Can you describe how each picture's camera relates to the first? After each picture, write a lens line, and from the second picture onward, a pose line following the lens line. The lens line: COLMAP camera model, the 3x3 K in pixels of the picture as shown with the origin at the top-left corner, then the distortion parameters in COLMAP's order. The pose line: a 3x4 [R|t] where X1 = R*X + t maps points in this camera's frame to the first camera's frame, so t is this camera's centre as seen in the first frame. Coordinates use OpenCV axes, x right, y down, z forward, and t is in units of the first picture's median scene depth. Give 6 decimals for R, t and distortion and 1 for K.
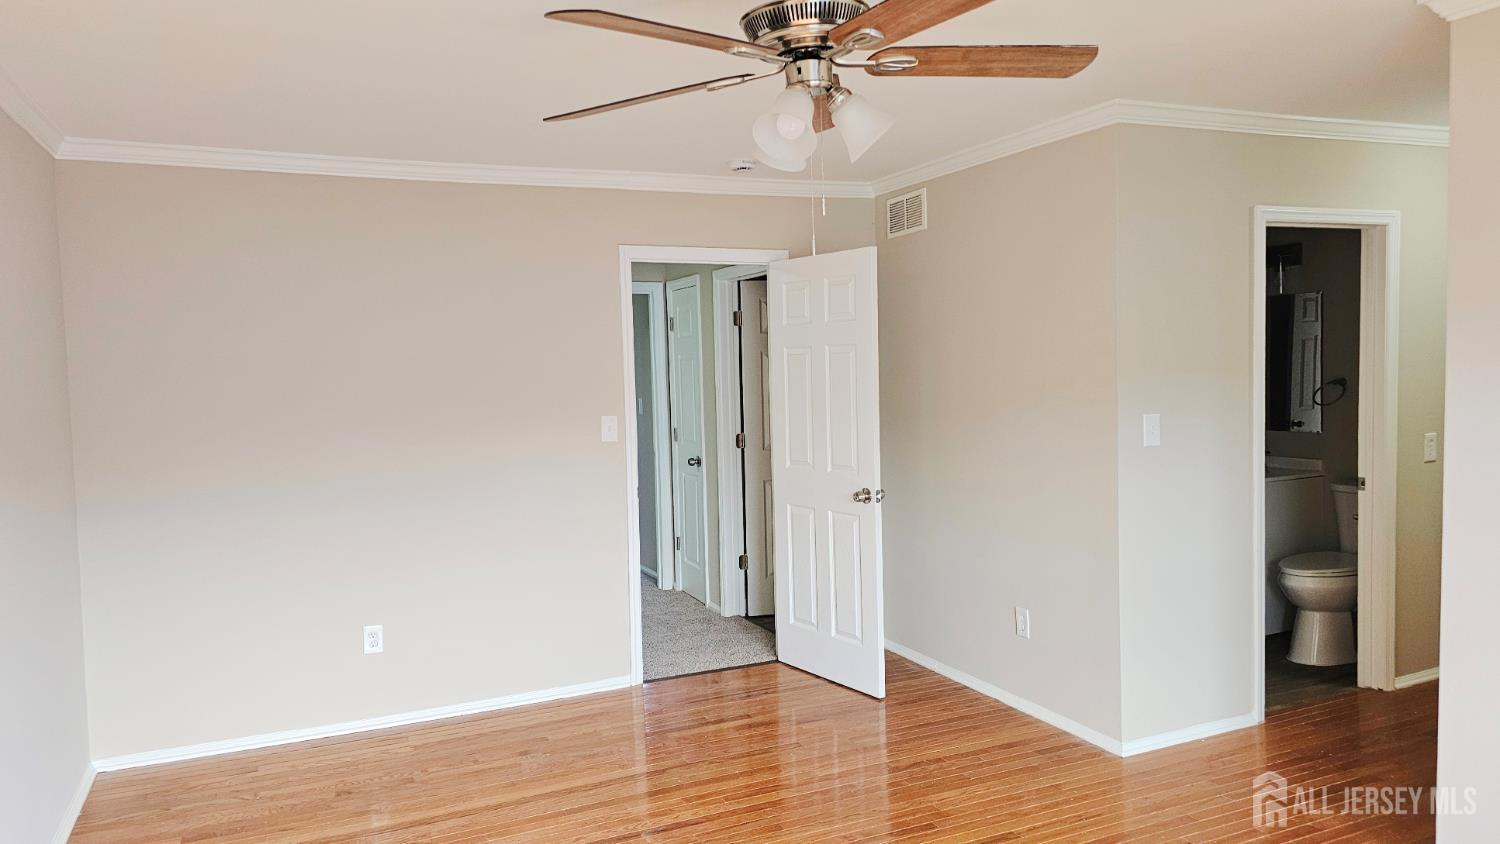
lens RADIAL K [[1029.3, 0, 697.7], [0, 1029.3, 408.5], [0, 0, 1]] dist [0.046816, -0.051862]
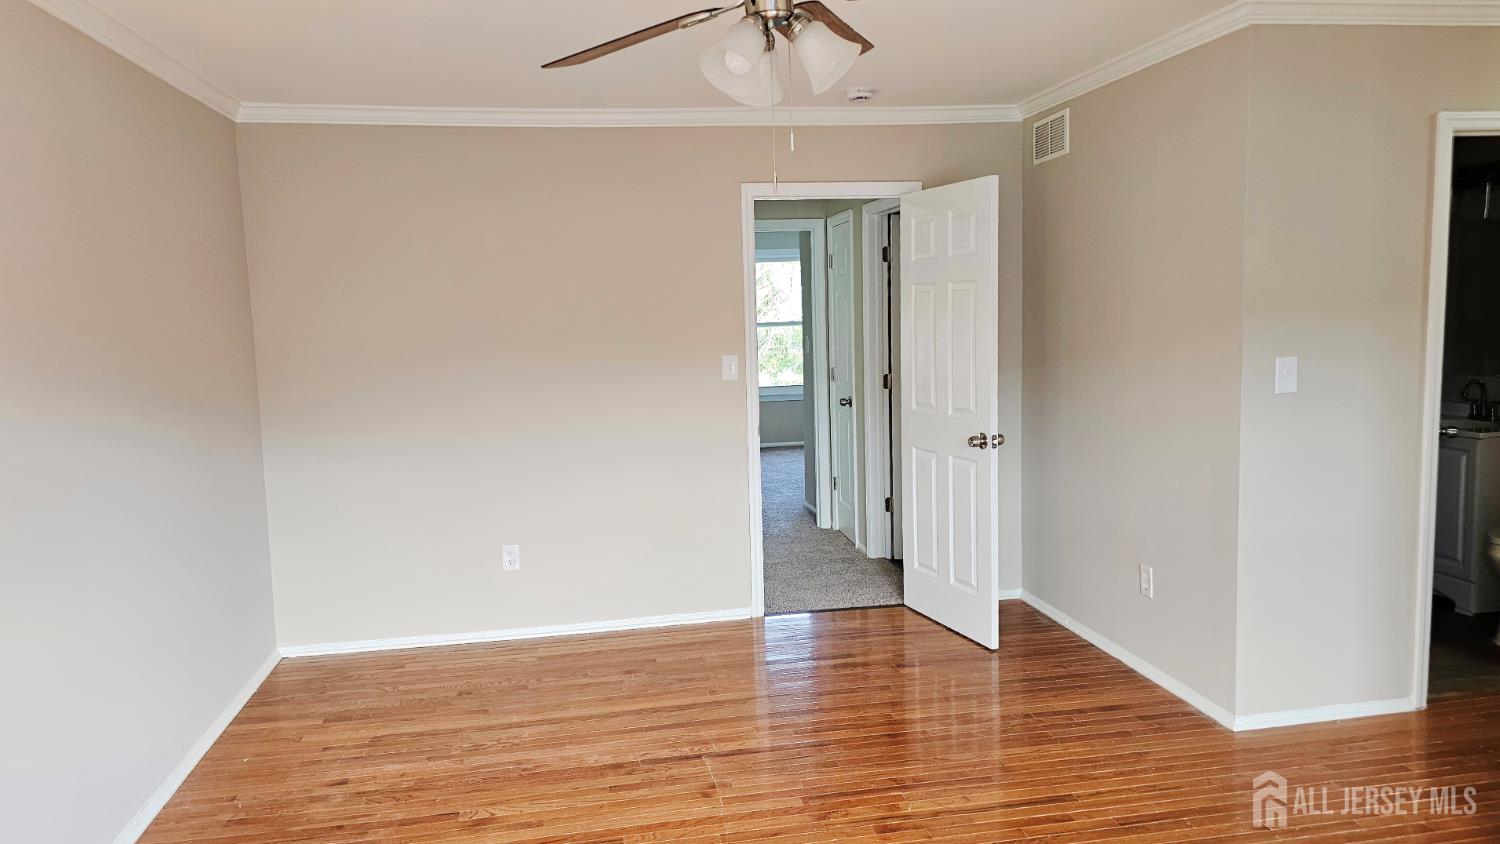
lens RADIAL K [[1029.3, 0, 722.3], [0, 1029.3, 425.6], [0, 0, 1]] dist [0.046816, -0.051862]
pose [[0.968405, 0.024881, -0.248139, 0.179397], [-0.005114, 0.996782, 0.079991, -0.005308], [0.249331, -0.076195, 0.965416, 0.017091]]
